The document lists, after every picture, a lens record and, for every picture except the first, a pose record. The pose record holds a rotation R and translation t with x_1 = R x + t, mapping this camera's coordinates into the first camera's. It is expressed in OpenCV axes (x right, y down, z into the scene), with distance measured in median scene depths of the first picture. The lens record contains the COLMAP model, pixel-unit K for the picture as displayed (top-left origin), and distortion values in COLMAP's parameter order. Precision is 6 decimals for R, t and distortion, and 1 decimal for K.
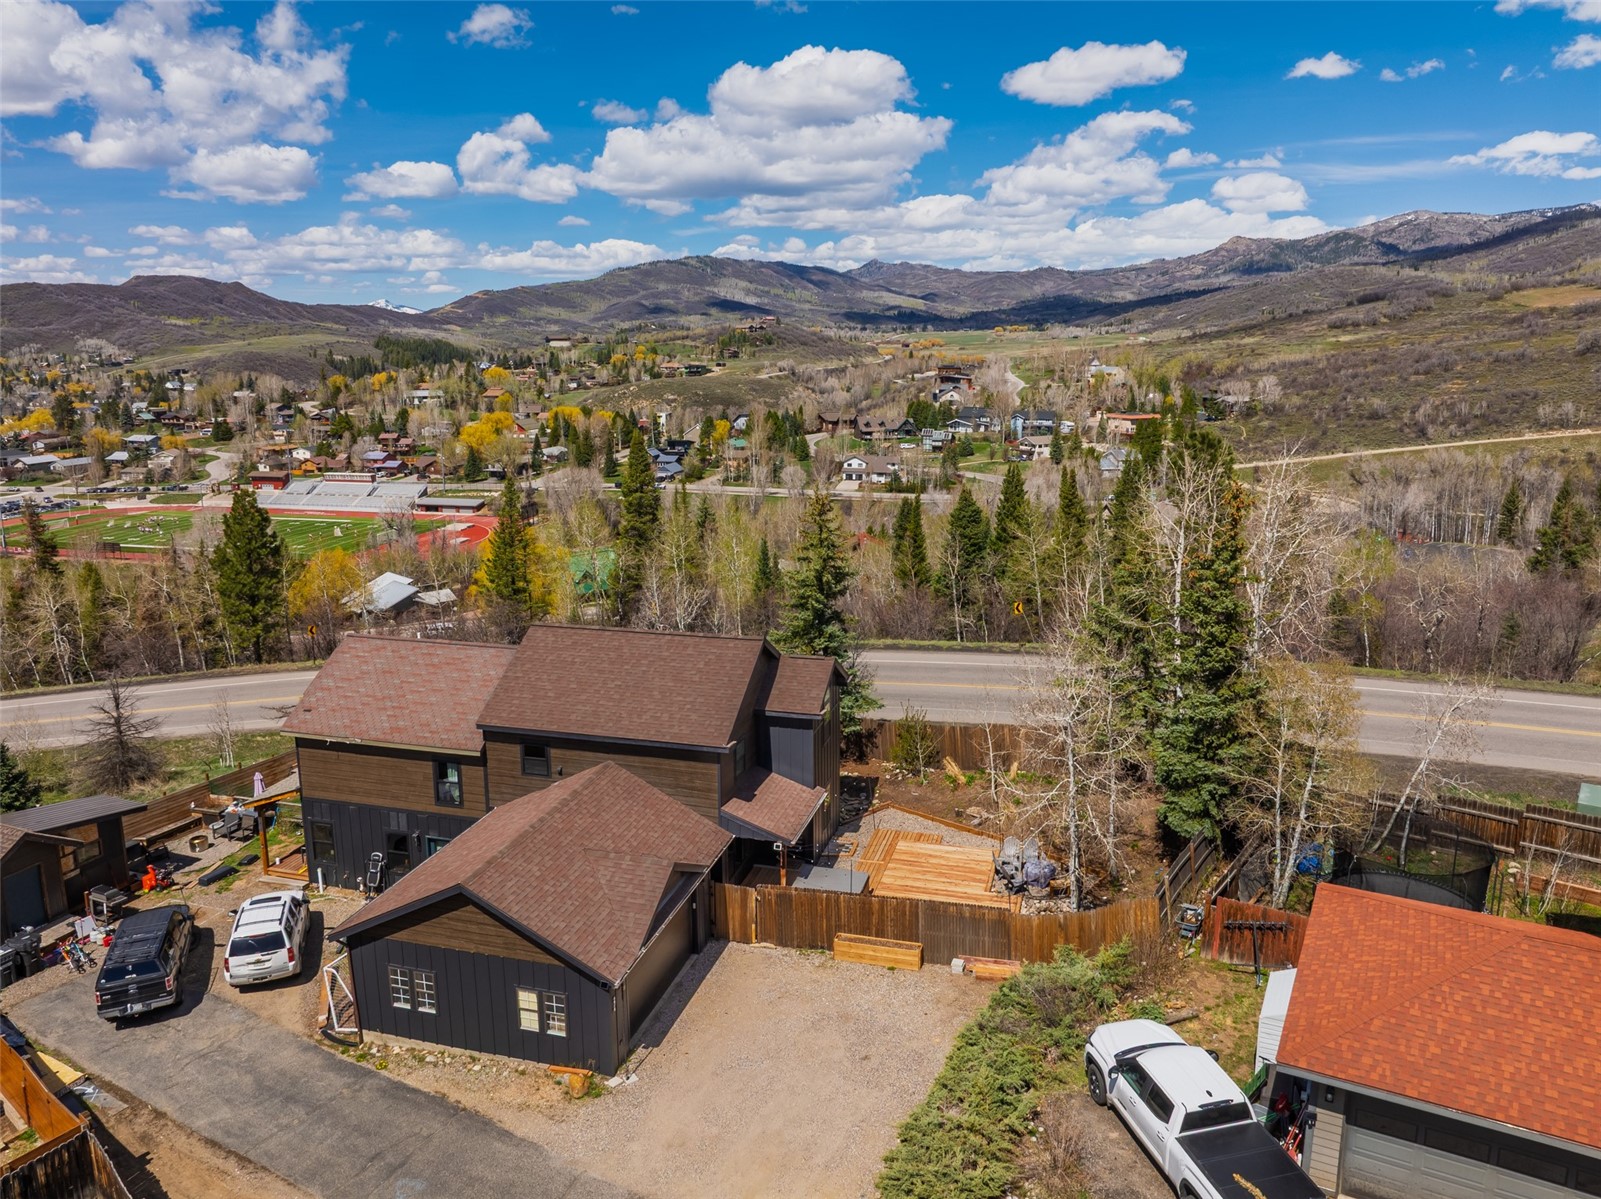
lens RADIAL K [[1115.9, 0, 764.7], [0, 1115.9, 600.4], [0, 0, 1]] dist [-0.059260, 0.022486]
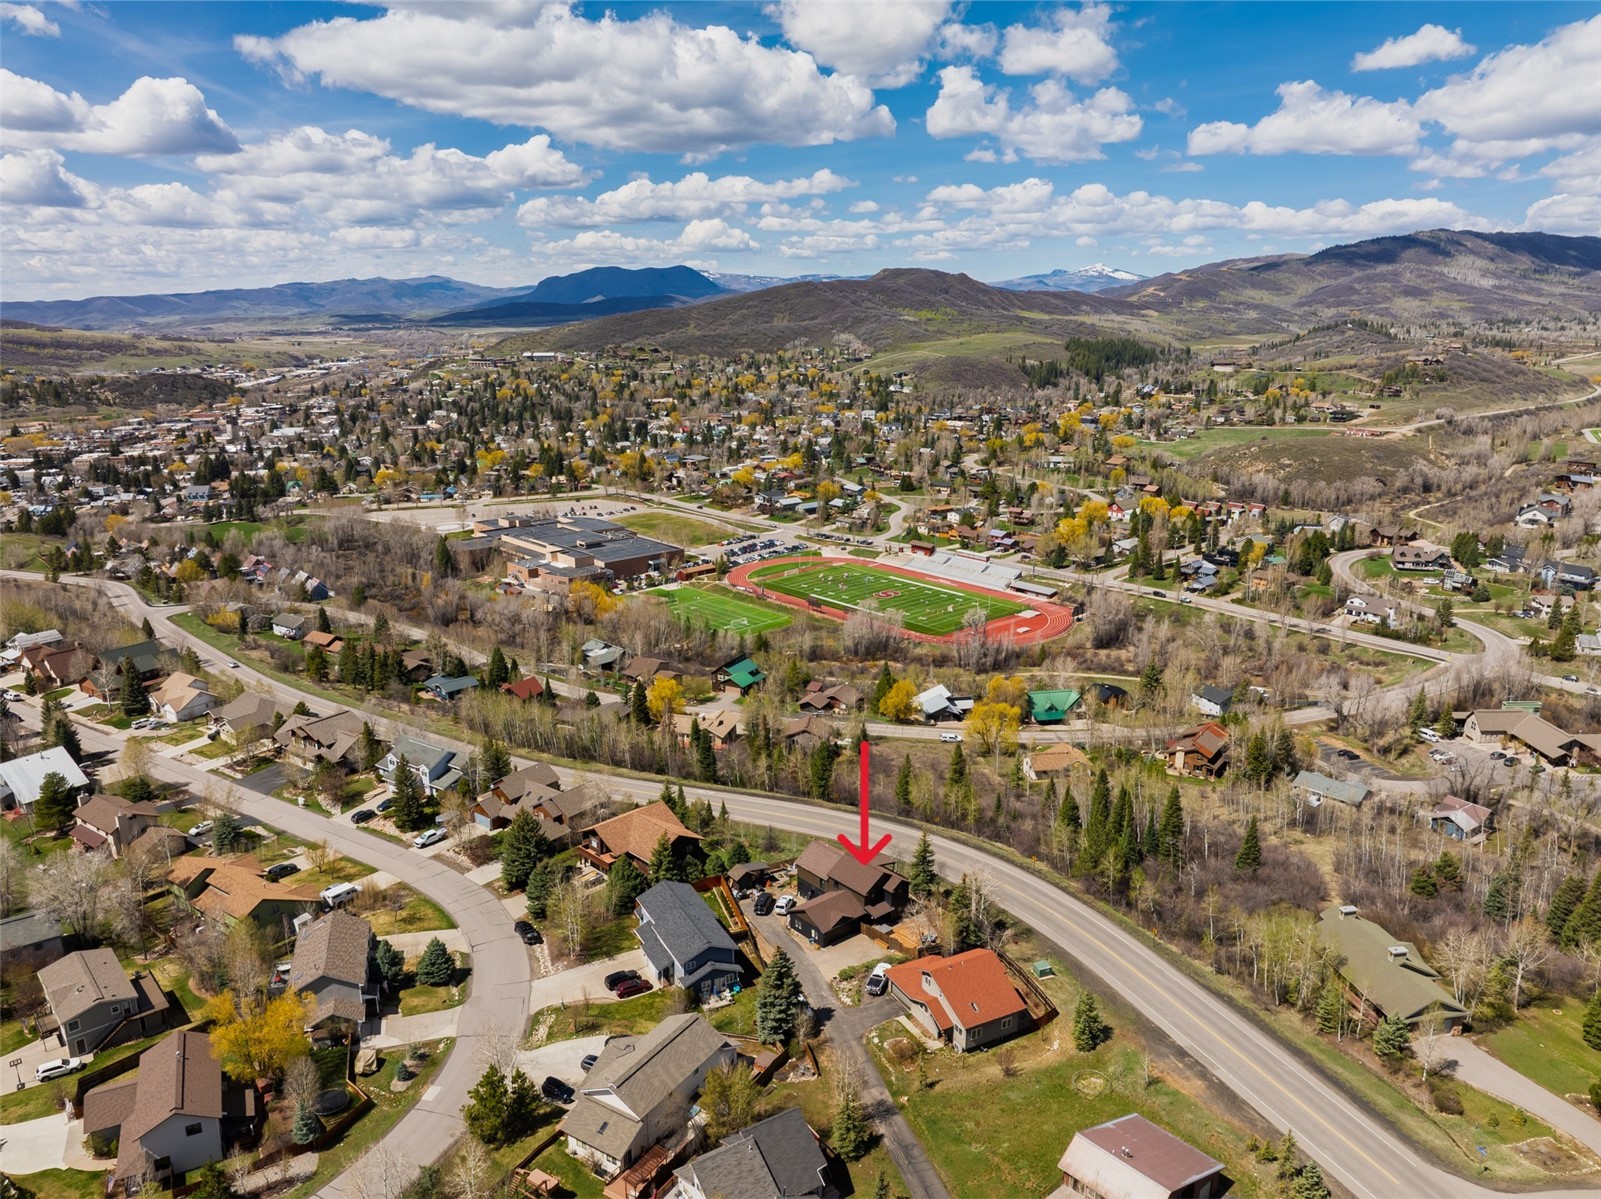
lens RADIAL K [[1115.9, 0, 764.7], [0, 1115.9, 600.4], [0, 0, 1]] dist [-0.059260, 0.022486]
pose [[0.815097, 0.145737, -0.560693, 0.160584], [-0.112671, 0.989239, 0.093333, -0.116296], [0.568262, -0.012902, 0.822747, -0.243496]]
